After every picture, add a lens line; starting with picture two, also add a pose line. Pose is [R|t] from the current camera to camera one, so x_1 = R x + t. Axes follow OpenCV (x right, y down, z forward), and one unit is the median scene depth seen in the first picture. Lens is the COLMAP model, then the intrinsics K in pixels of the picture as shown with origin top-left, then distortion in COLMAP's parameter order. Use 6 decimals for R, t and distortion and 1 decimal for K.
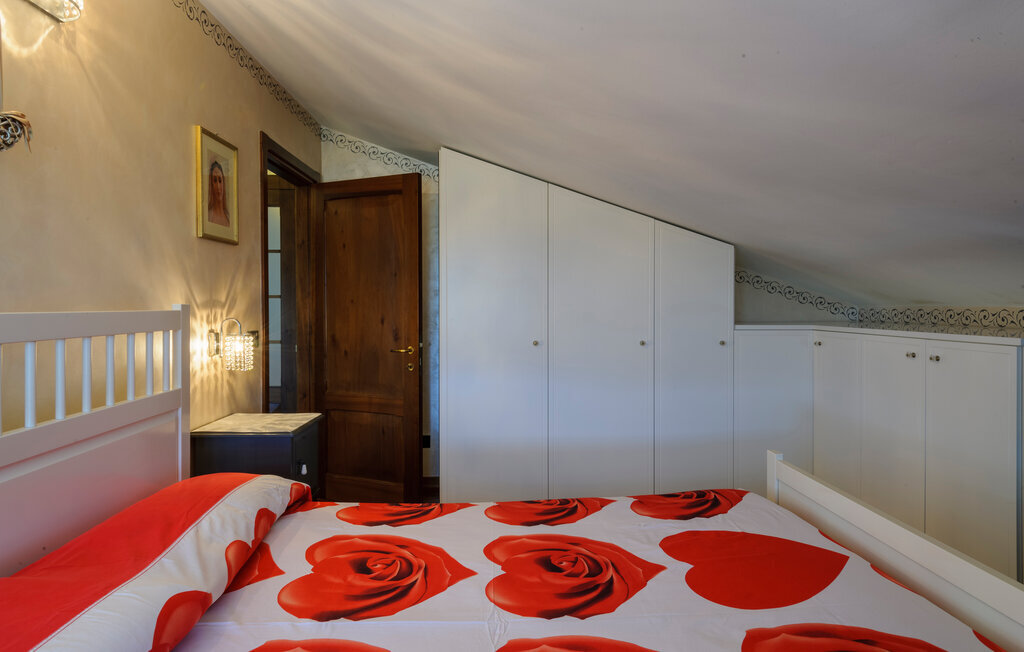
lens RADIAL K [[639.1, 0, 507.0], [0, 639.1, 322.0], [0, 0, 1]] dist [0.033068, -0.020650]
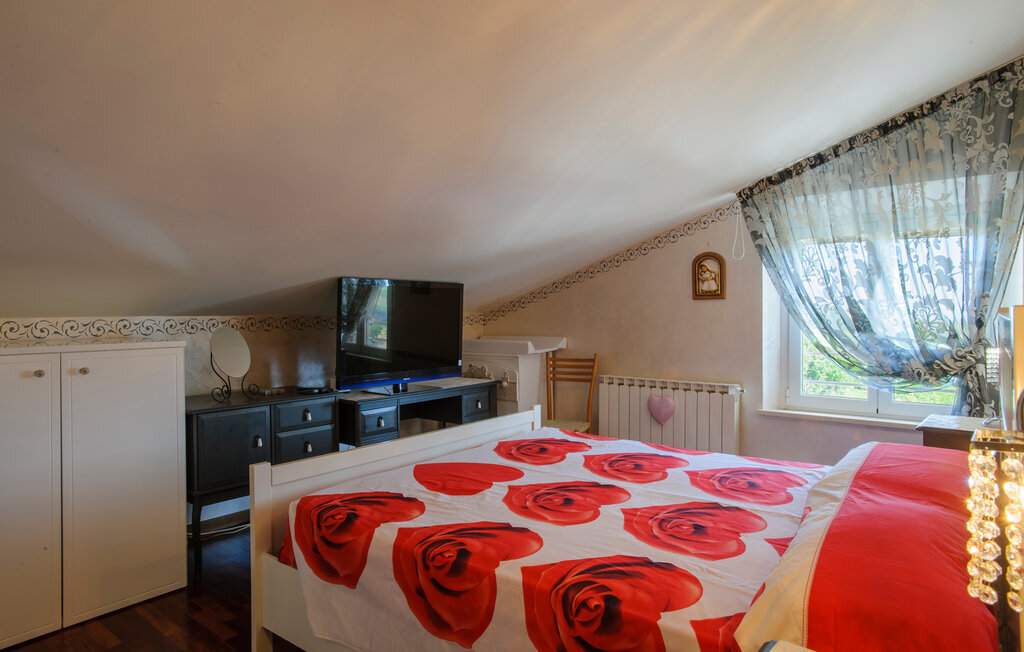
lens RADIAL K [[639.1, 0, 507.2], [0, 639.1, 325.1], [0, 0, 1]] dist [0.033068, -0.020650]
pose [[-0.783590, -0.007540, 0.621232, -0.636129], [0.016595, 0.999316, 0.033061, -0.049976], [-0.621056, 0.036216, -0.782929, 1.978713]]
